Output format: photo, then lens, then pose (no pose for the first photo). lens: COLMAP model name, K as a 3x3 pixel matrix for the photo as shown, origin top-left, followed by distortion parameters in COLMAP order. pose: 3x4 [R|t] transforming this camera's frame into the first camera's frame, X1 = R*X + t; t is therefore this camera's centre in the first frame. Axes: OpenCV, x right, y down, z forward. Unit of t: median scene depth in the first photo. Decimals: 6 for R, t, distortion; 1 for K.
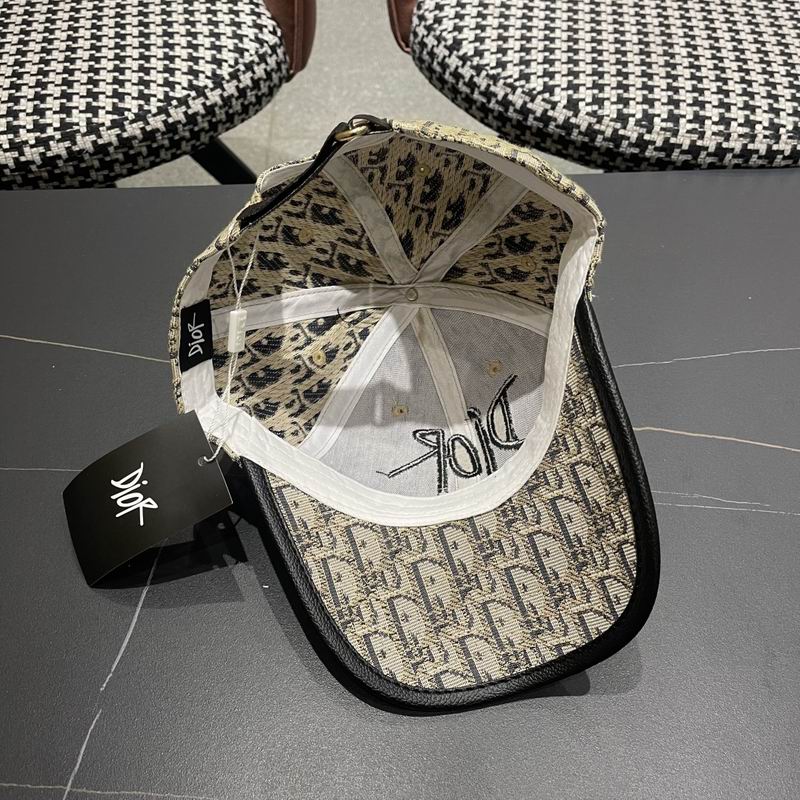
lens RADIAL K [[832.7, 0, 399.3], [0, 832.7, 403.7], [0, 0, 1]] dist [0.011029, 0.000000]
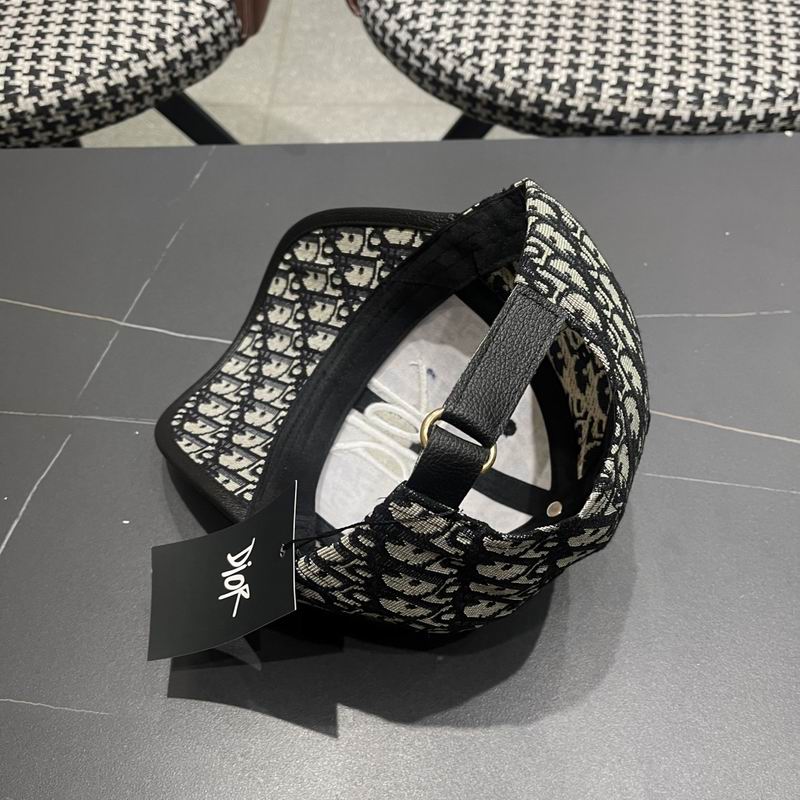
lens RADIAL K [[832.7, 0, 396.5], [0, 832.7, 418.1], [0, 0, 1]] dist [0.011029, 0.000000]
pose [[0.997435, 0.030346, -0.064829, 0.158762], [-0.027237, 0.998461, 0.048316, 0.015123], [0.066195, -0.046426, 0.996726, -0.027298]]
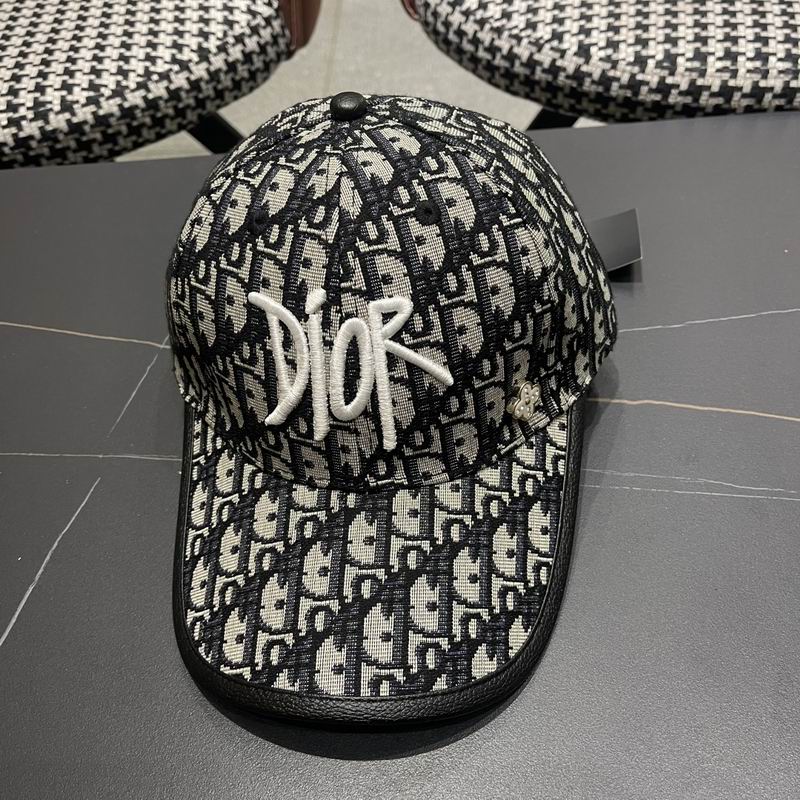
lens RADIAL K [[832.7, 0, 401.2], [0, 832.7, 405.1], [0, 0, 1]] dist [0.011029, 0.000000]
pose [[0.993251, -0.012747, -0.115283, 0.110670], [0.008925, 0.999395, -0.033611, 0.042498], [0.115642, 0.032356, 0.992764, 0.111946]]
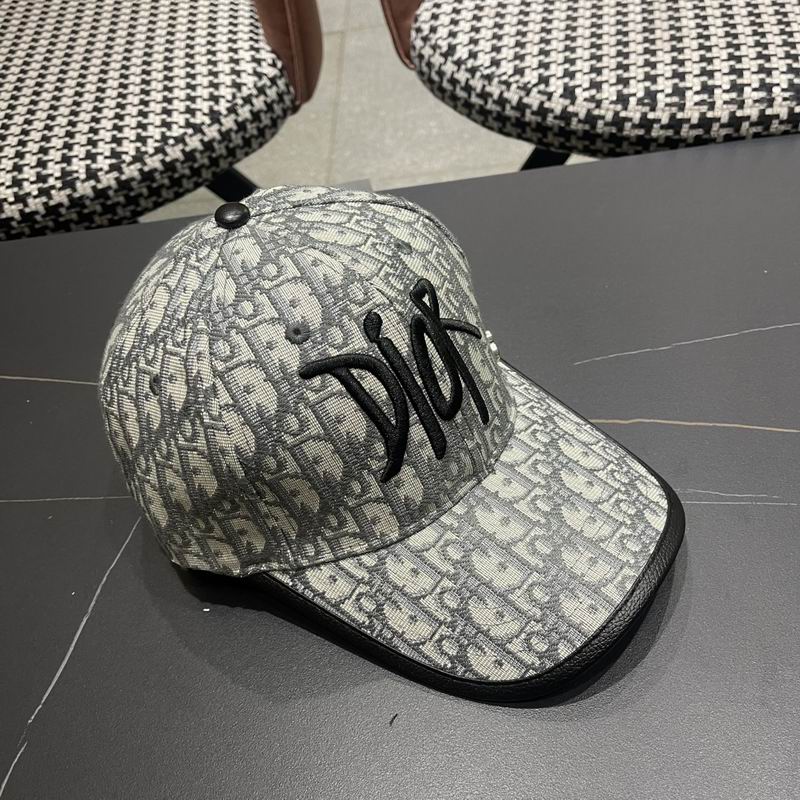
lens RADIAL K [[832.7, 0, 399.9], [0, 832.7, 415.0], [0, 0, 1]] dist [0.011029, 0.000000]
pose [[0.986901, -0.068996, -0.145828, 0.128993], [0.061589, 0.996601, -0.054712, 0.041251], [0.149107, 0.045014, 0.987796, 0.060593]]
